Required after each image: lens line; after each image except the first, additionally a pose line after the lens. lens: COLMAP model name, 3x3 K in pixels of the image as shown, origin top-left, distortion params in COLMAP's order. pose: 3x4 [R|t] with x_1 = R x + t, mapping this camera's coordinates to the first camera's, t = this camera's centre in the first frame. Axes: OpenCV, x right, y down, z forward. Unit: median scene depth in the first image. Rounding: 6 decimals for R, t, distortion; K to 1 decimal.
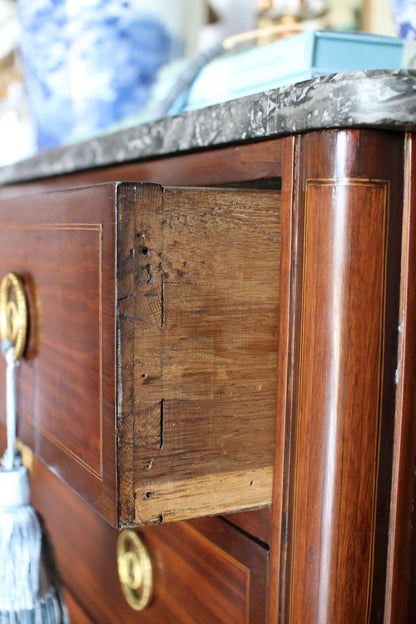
lens RADIAL K [[872.6, 0, 208.0], [0, 872.6, 312.0], [0, 0, 1]] dist [-0.183692, 0.279209]
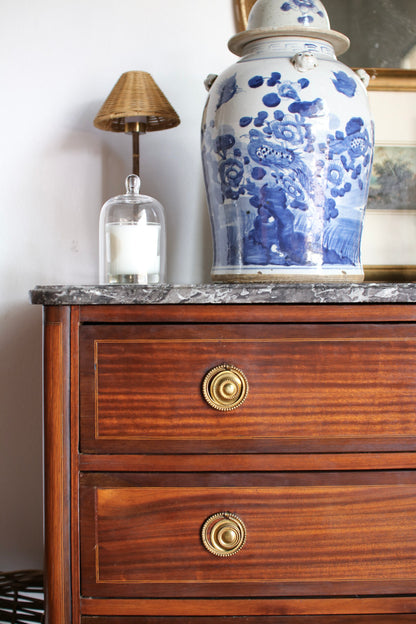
lens RADIAL K [[872.6, 0, 208.0], [0, 872.6, 312.0], [0, 0, 1]] dist [-0.183692, 0.279209]
pose [[0.421724, -0.030547, 0.906209, -3.020507], [0.100452, 0.994854, -0.013213, -0.329345], [-0.901143, 0.096603, 0.422623, 1.706656]]
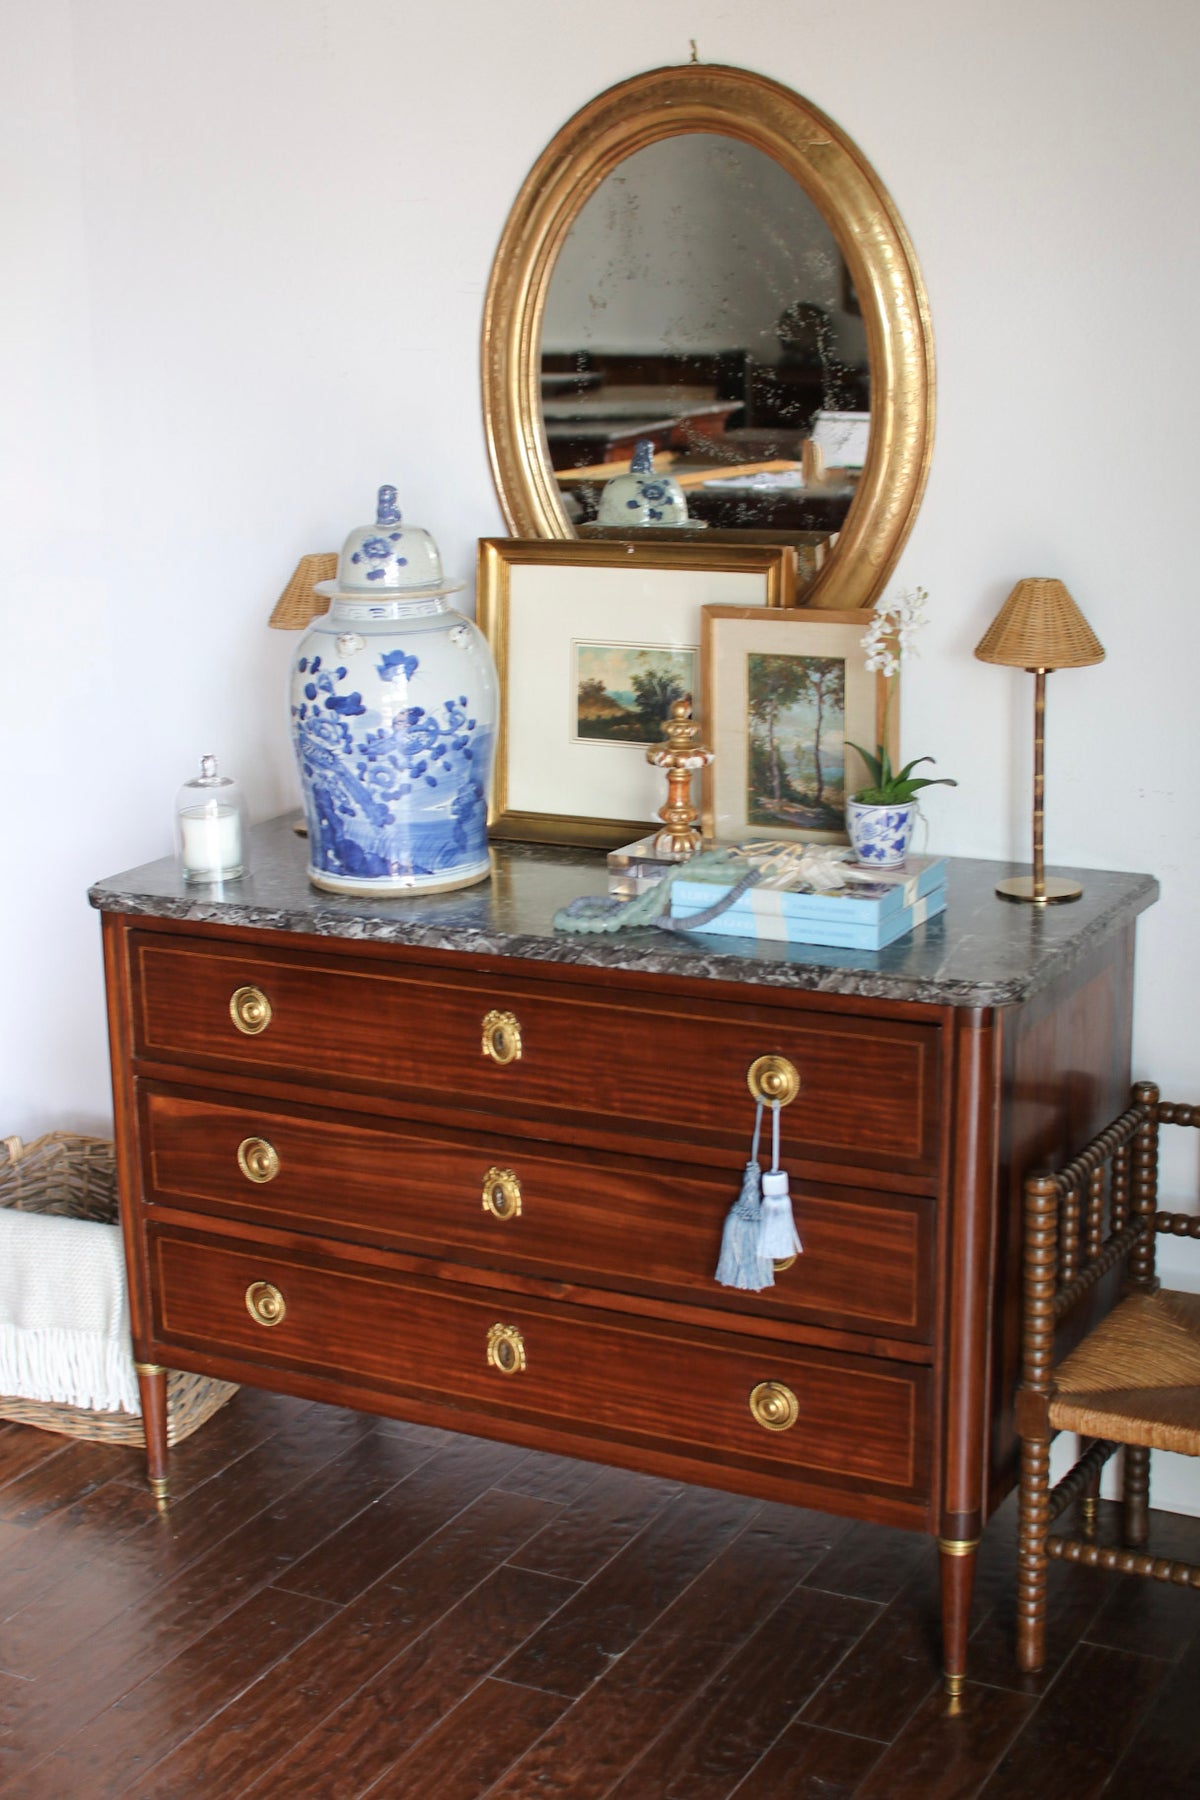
lens RADIAL K [[2615.6, 0, 594.8], [0, 2615.6, 925.4], [0, 0, 1]] dist [-0.154317, 0.140217]
pose [[0.811329, -0.168997, 0.559630, -3.889392], [0.090113, 0.982015, 0.165908, -1.438369], [-0.577603, -0.084176, 0.811966, -3.439370]]
